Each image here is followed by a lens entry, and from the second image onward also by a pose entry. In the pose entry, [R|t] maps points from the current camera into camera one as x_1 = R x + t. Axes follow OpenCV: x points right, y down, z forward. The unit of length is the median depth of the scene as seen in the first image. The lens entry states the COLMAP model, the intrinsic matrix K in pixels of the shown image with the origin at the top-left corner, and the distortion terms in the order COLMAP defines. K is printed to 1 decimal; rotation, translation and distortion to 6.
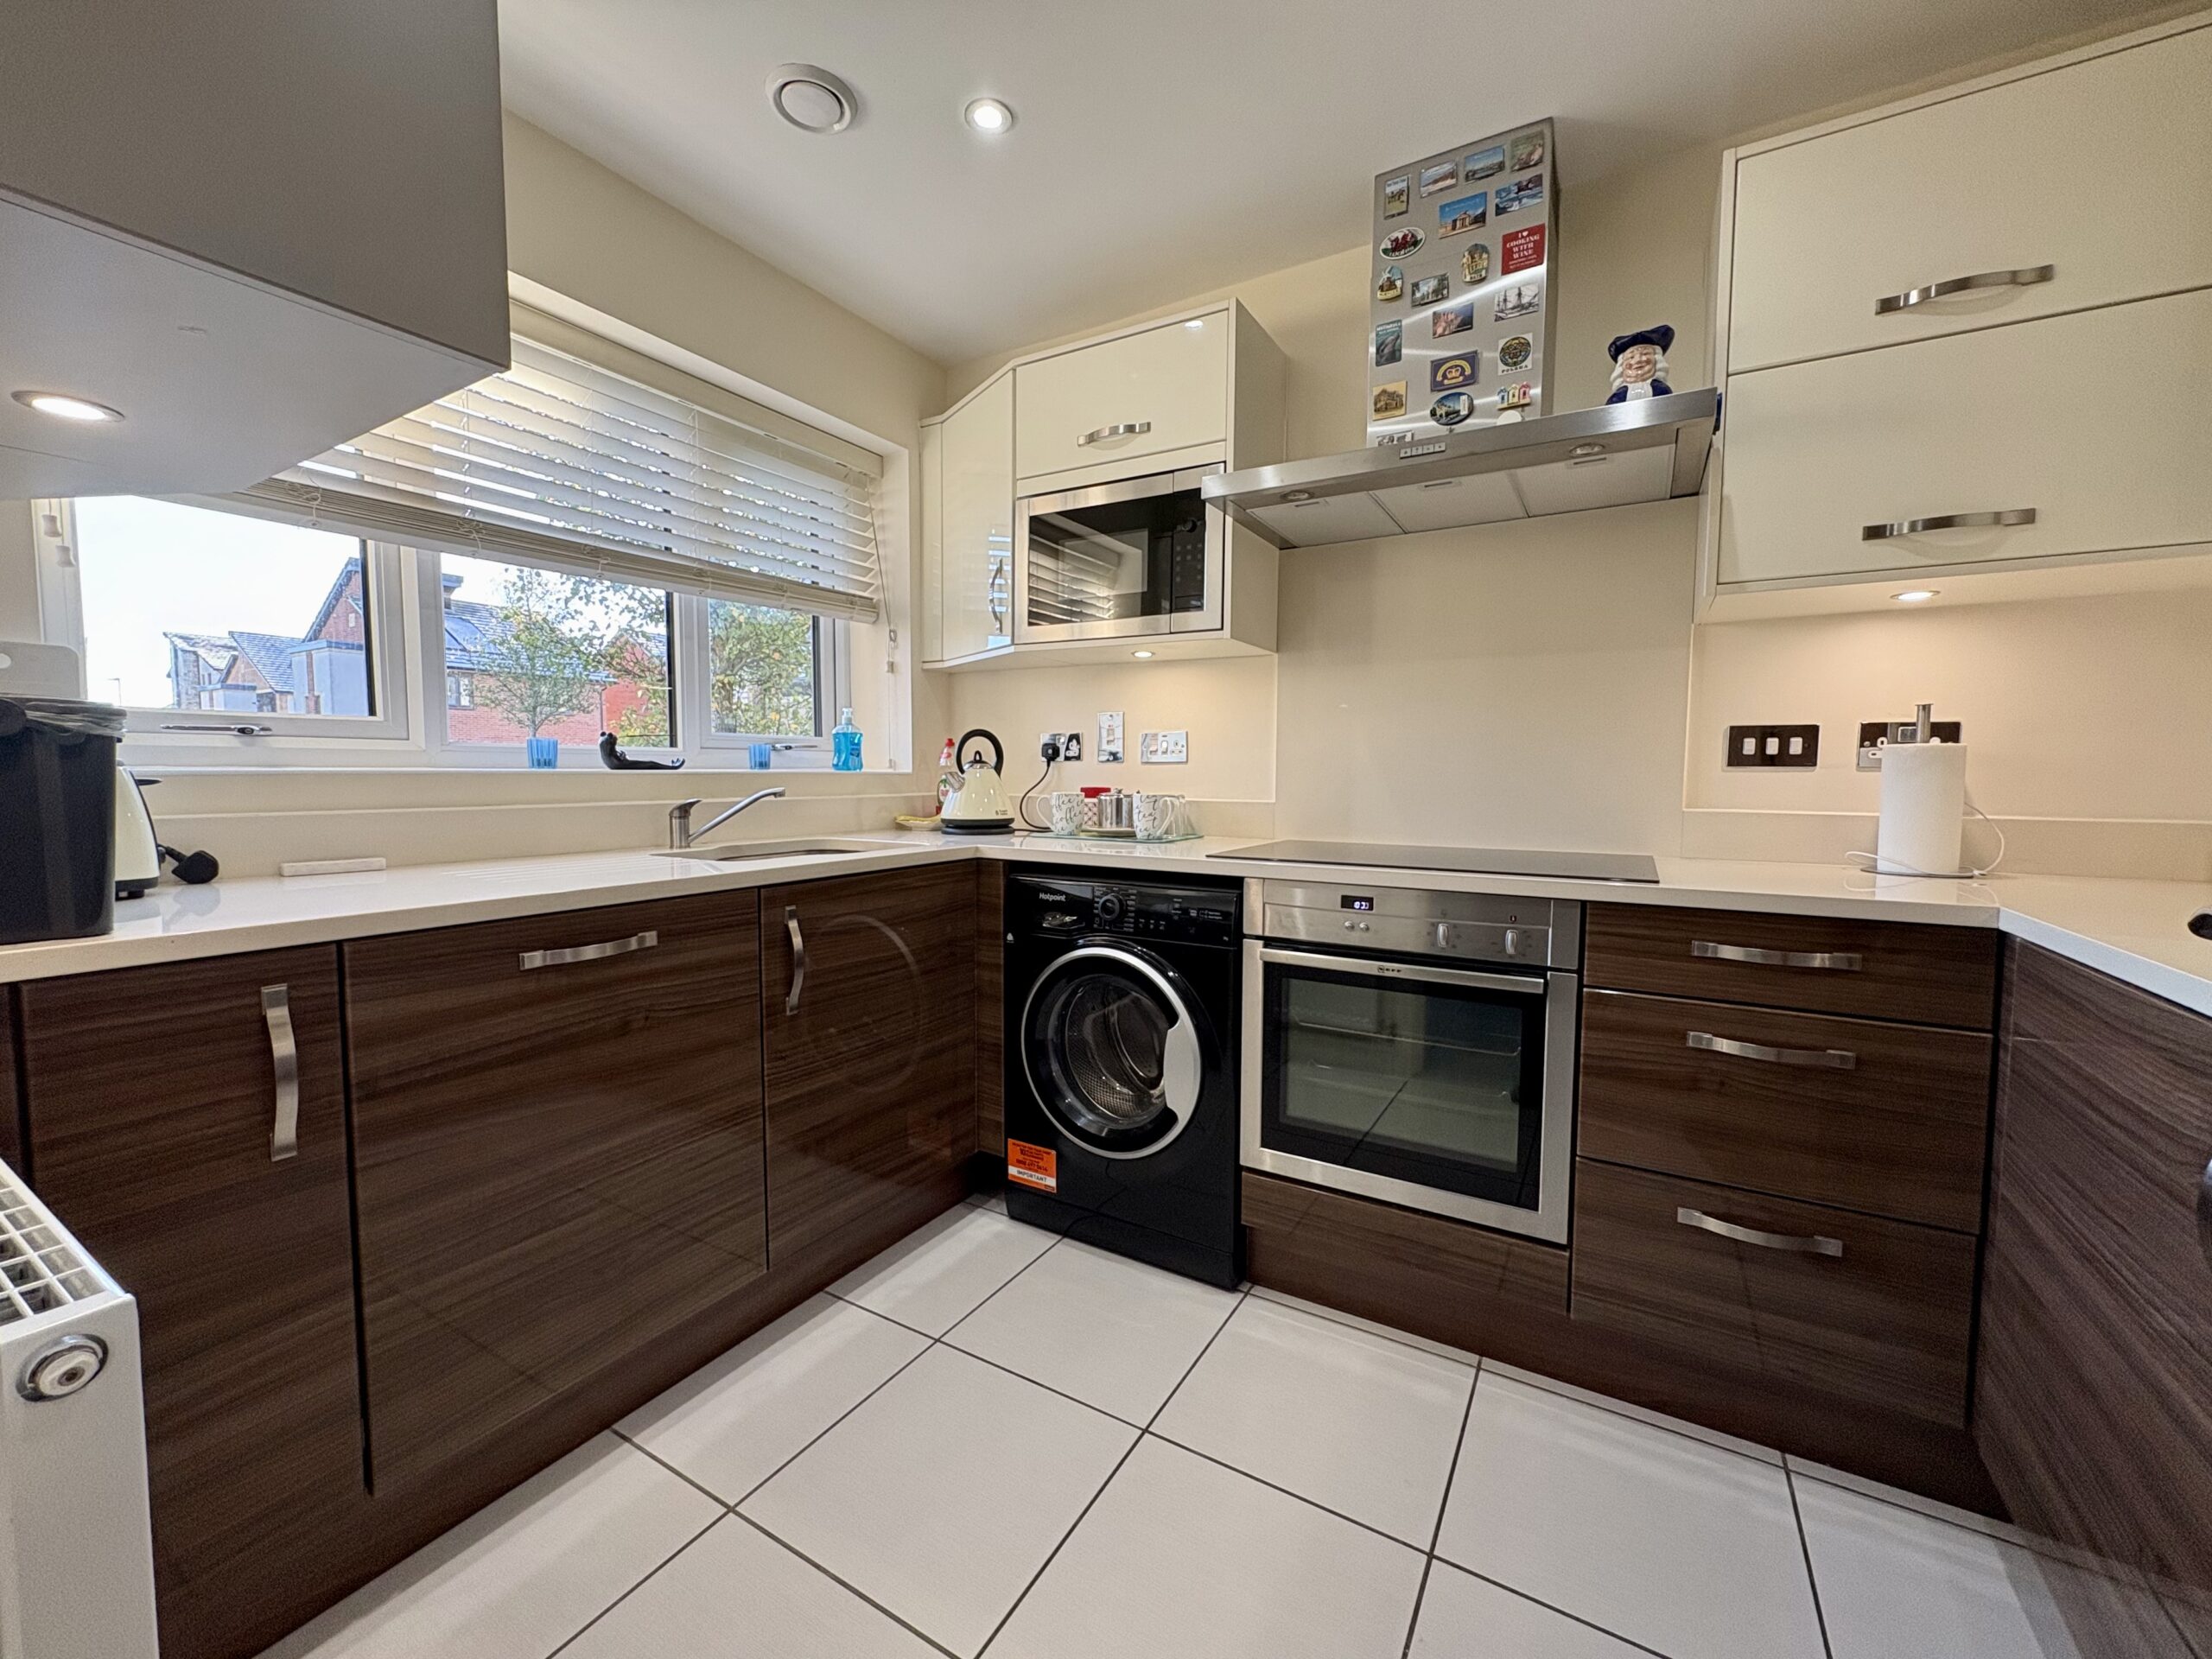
lens RADIAL K [[884.7, 0, 1106.0], [0, 884.7, 829.5], [0, 0, 1]] dist [-0.000690, 0.000080]
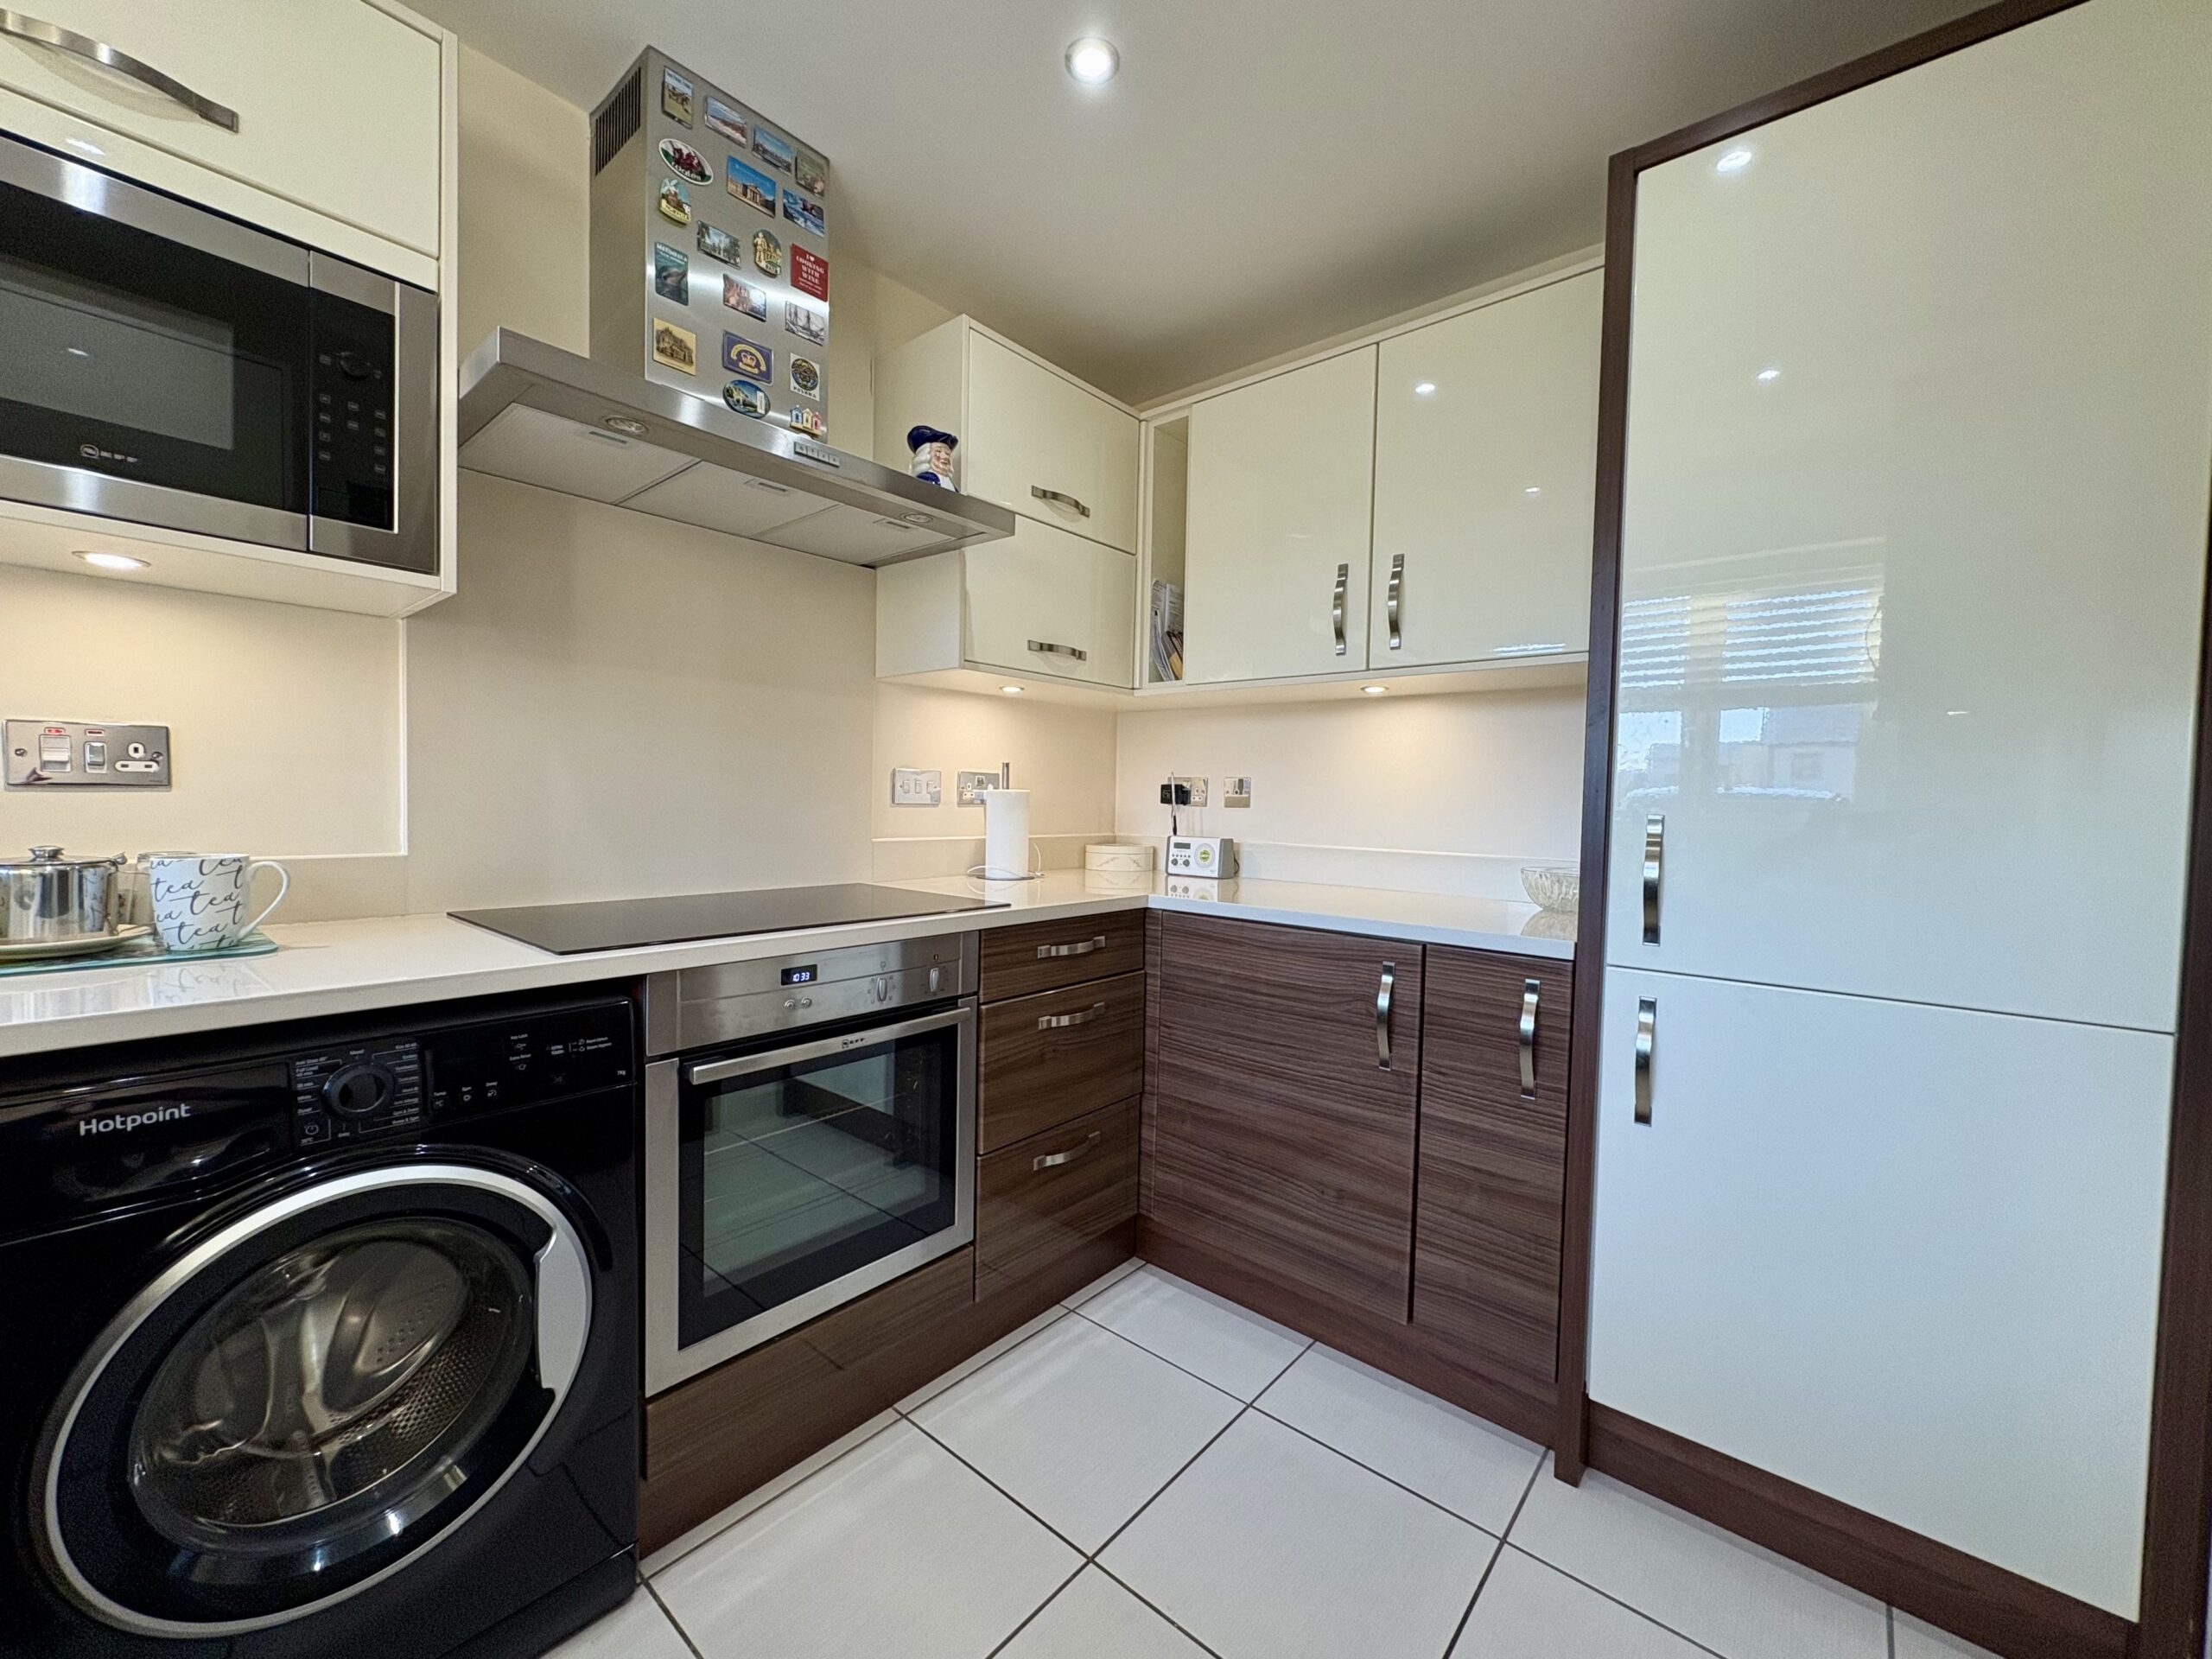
lens RADIAL K [[876.5, 0, 1096.9], [0, 876.5, 828.5], [0, 0, 1]] dist [0.000507, 0.000190]
pose [[0.173686, -0.037902, 0.984072, -0.437868], [0.042785, 0.998606, 0.030910, -0.062853], [-0.983871, 0.036735, 0.175065, 0.537015]]
